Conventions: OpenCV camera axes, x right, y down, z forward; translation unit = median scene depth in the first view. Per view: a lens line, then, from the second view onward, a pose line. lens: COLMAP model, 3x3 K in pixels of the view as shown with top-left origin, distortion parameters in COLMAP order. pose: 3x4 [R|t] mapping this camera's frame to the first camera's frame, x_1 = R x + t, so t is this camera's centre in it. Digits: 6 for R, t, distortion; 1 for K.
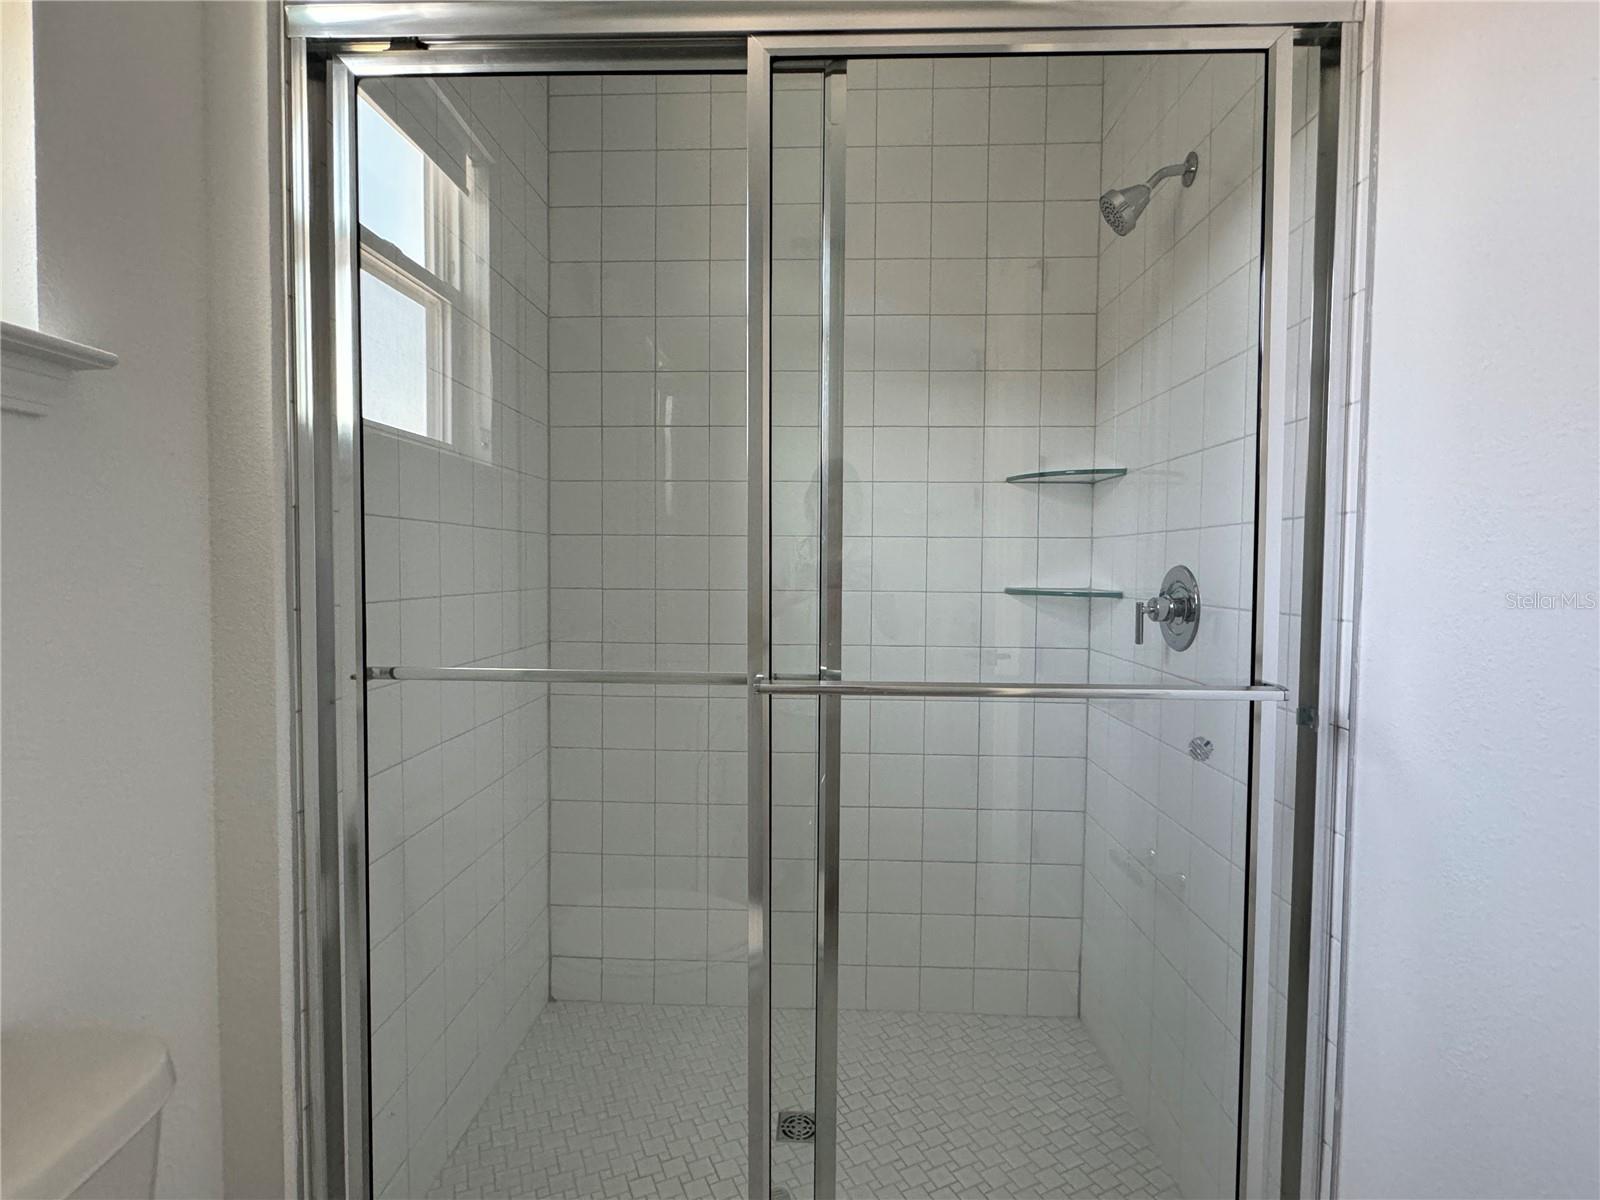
lens RADIAL K [[782.5, 0, 802.9], [0, 782.5, 595.9], [0, 0, 1]] dist [-0.002667, -0.000076]
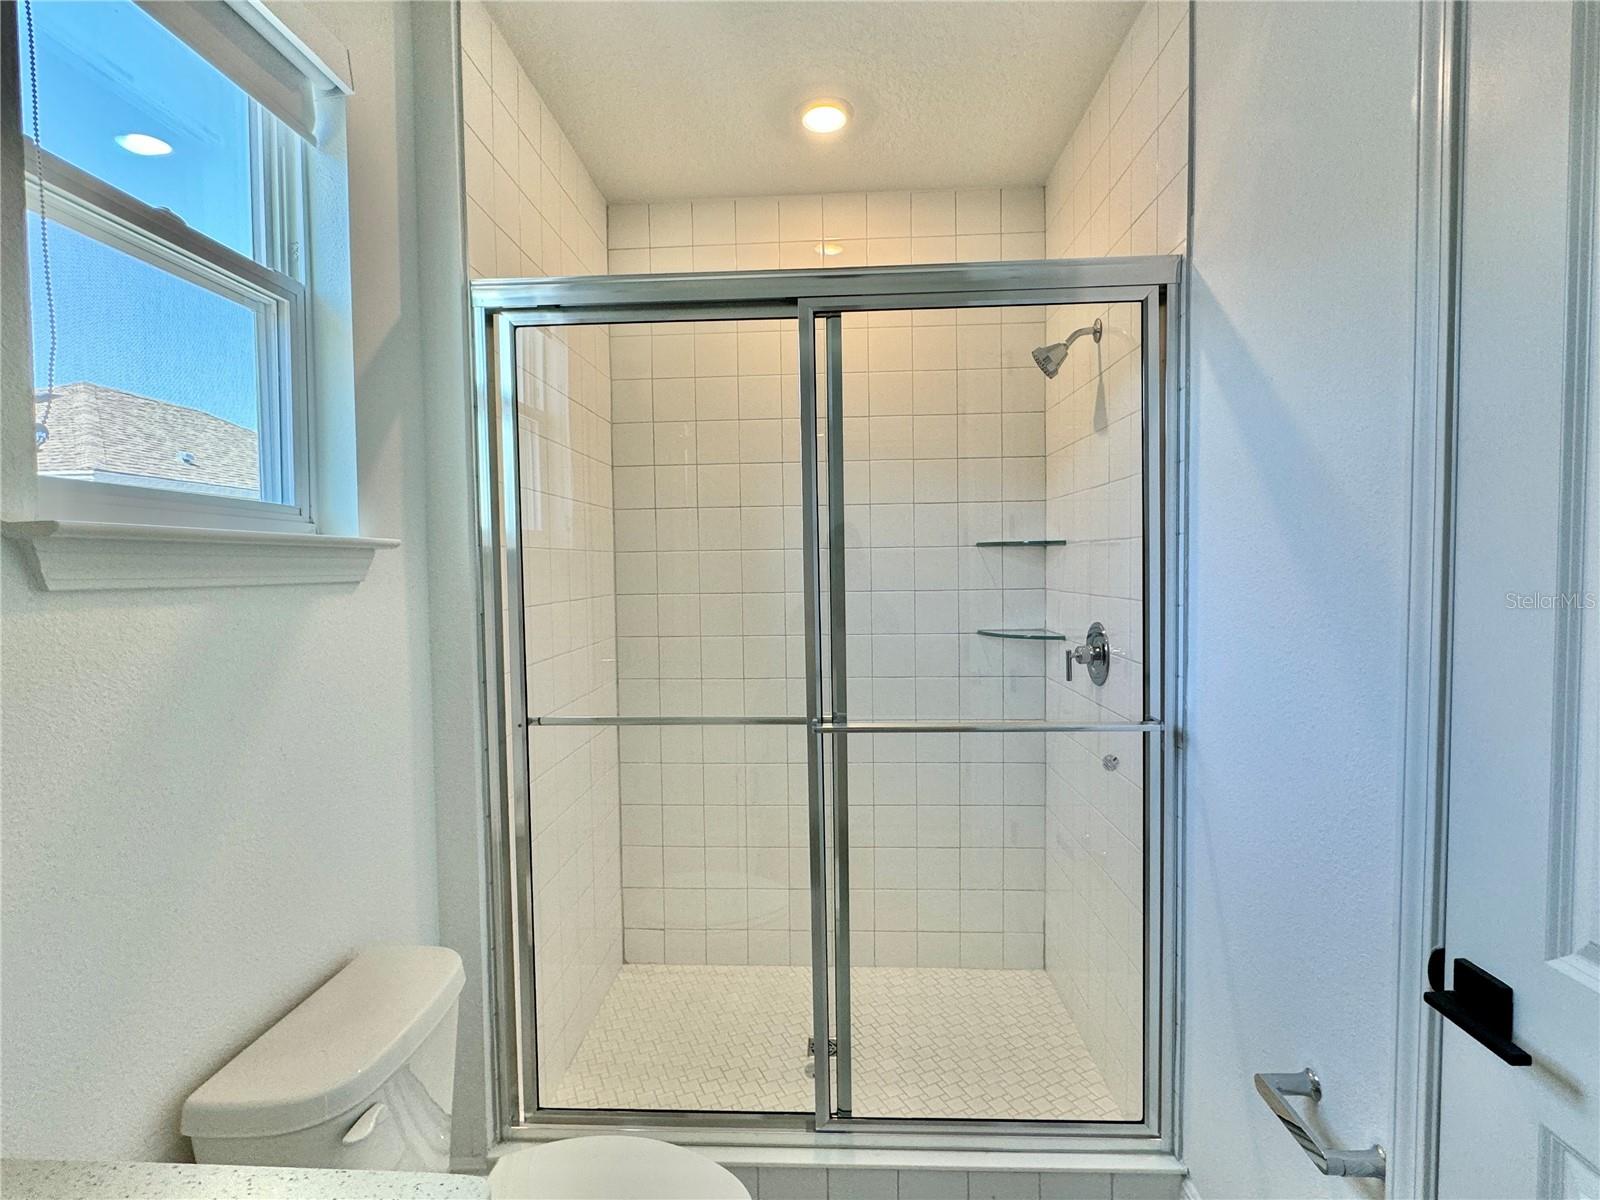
lens RADIAL K [[782.5, 0, 803.4], [0, 782.5, 598.9], [0, 0, 1]] dist [-0.002667, -0.000076]
pose [[0.999666, -0.022373, -0.012934, -0.006732], [0.022442, 0.999735, 0.005197, -0.097296], [0.012815, -0.005485, 0.999903, -0.353981]]
